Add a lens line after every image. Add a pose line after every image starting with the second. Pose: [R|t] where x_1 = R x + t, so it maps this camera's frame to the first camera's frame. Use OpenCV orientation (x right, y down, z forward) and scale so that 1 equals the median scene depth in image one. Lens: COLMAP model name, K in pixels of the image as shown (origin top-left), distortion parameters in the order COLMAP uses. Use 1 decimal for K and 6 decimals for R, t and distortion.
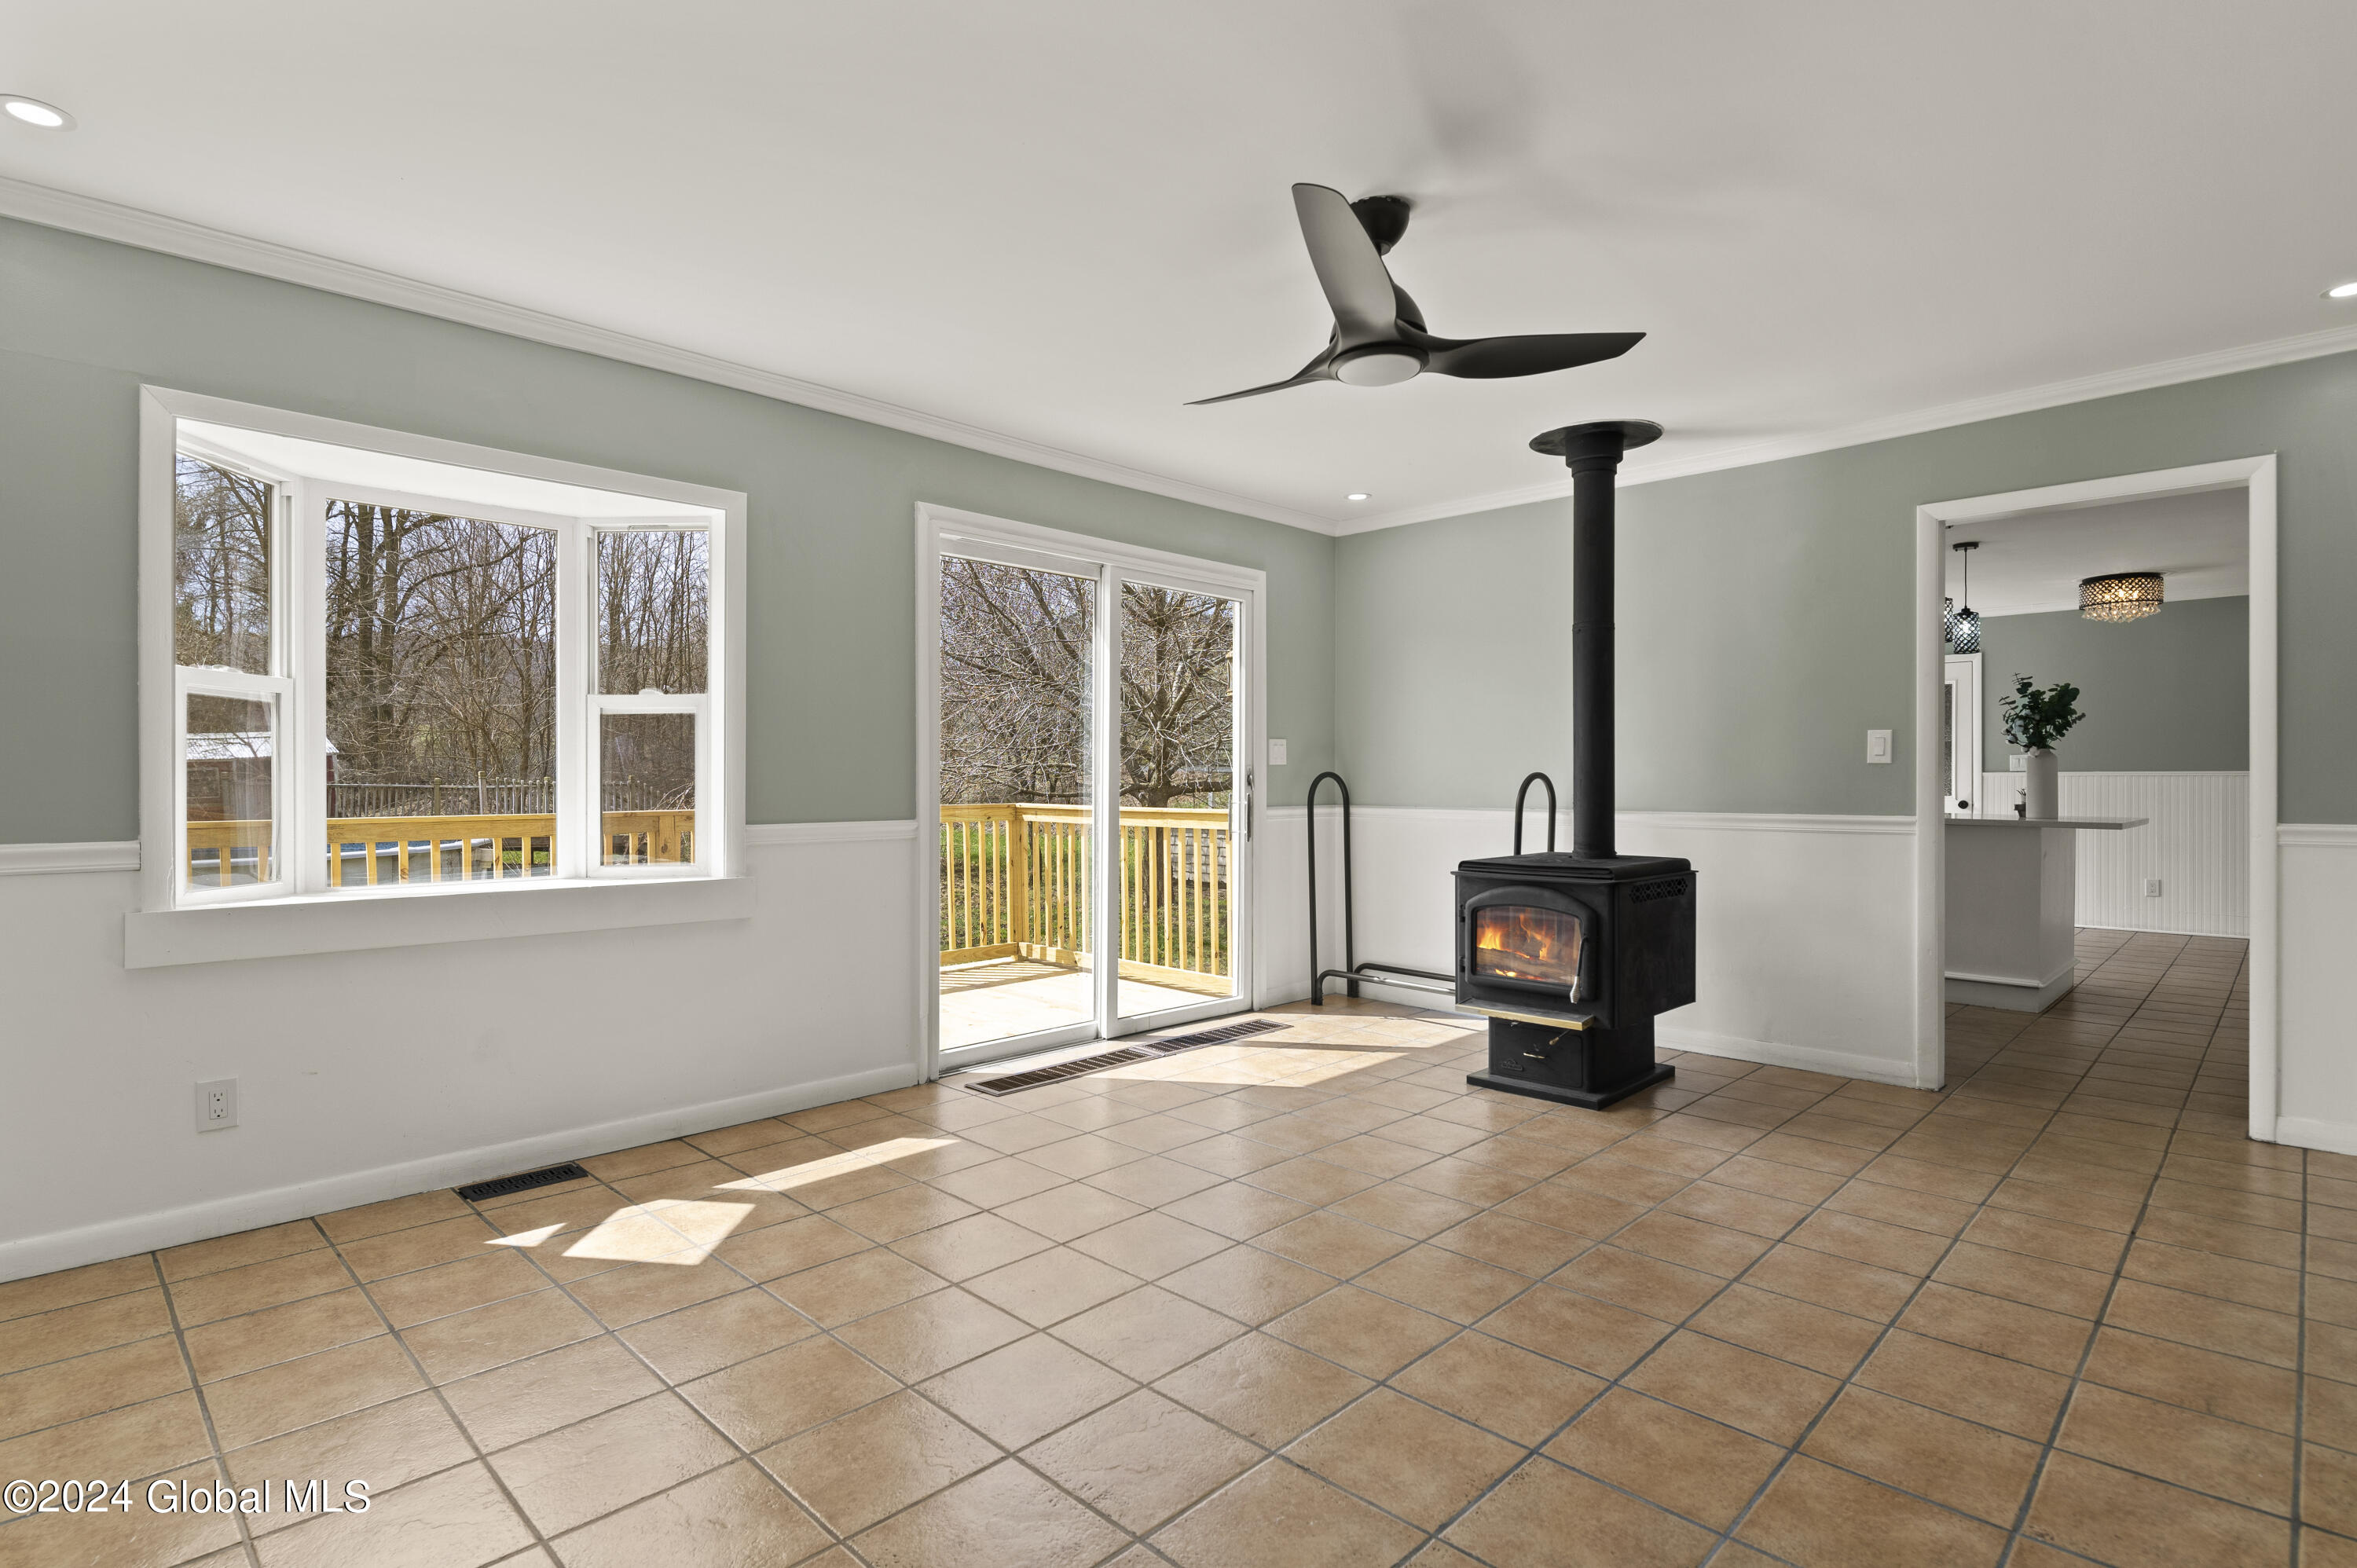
lens RADIAL K [[1166.4, 0, 1189.3], [0, 1166.4, 786.0], [0, 0, 1]] dist [0.003462, -0.000240]
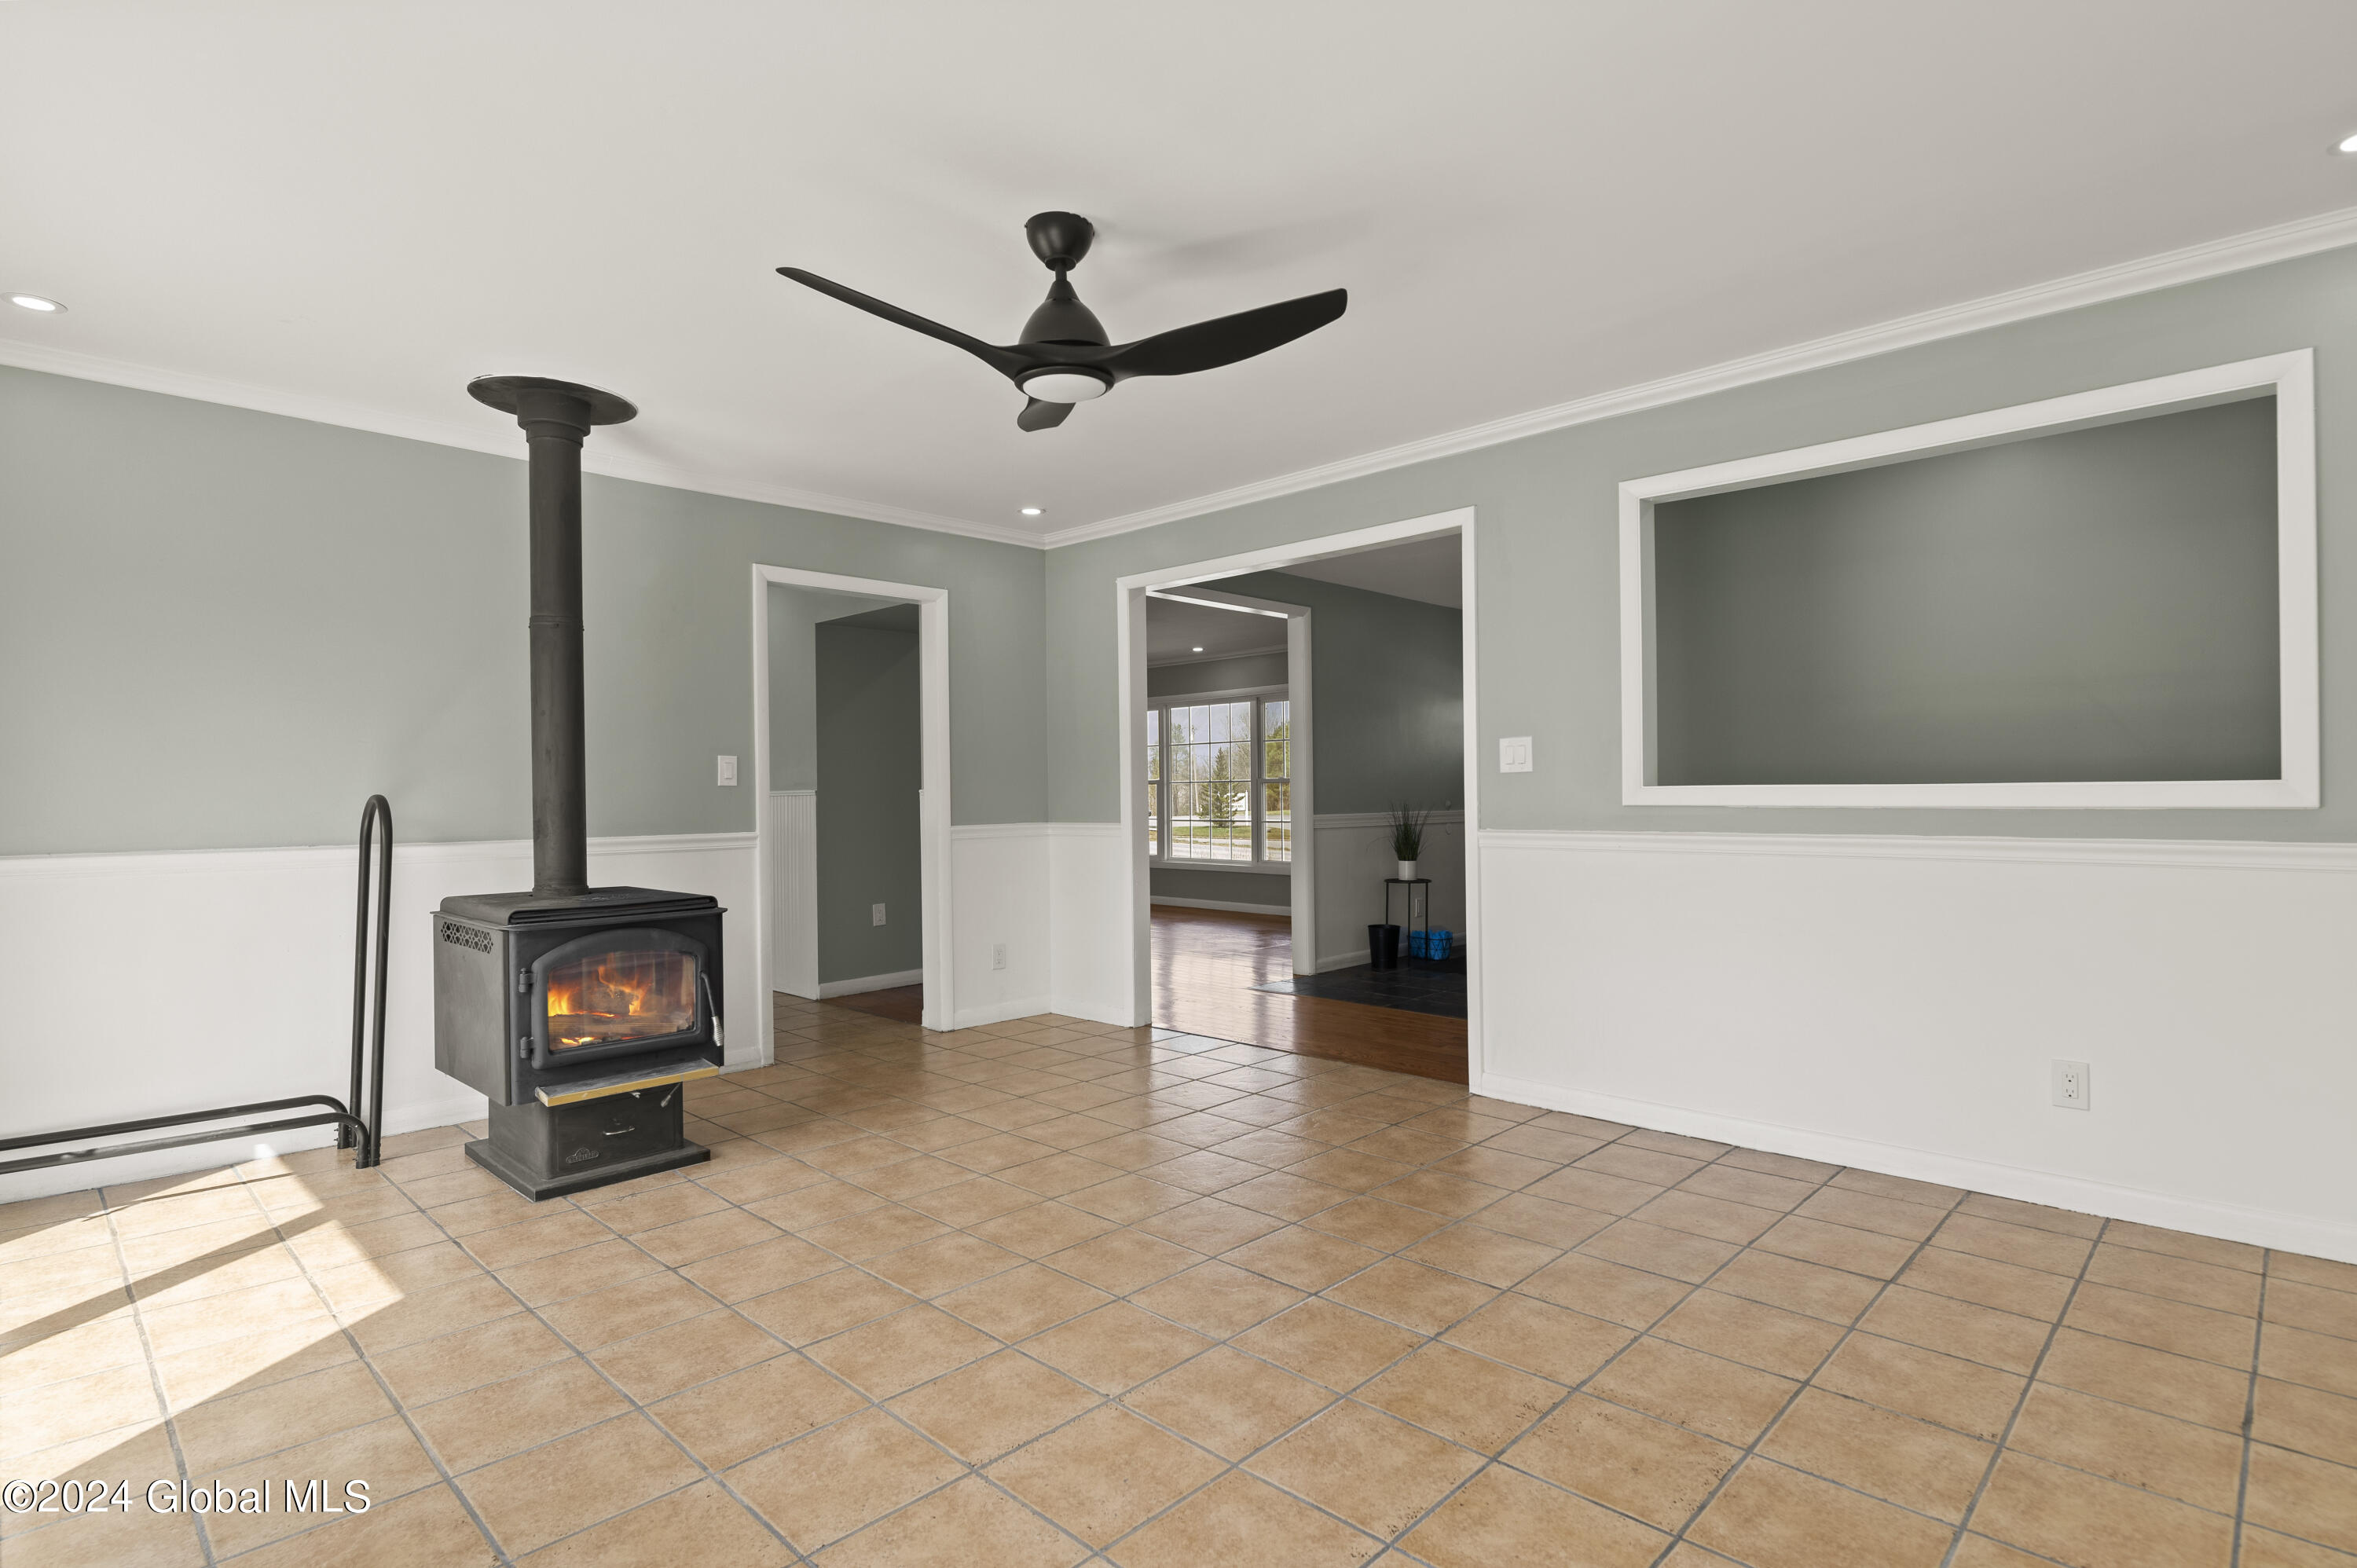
lens RADIAL K [[1166.4, 0, 1189.3], [0, 1166.4, 786.0], [0, 0, 1]] dist [0.003462, -0.000240]
pose [[-0.001358, 0.004111, 0.999991, -0.563168], [0.017745, 0.999834, -0.004086, -0.007547], [-0.999842, 0.017740, -0.001431, 0.601792]]
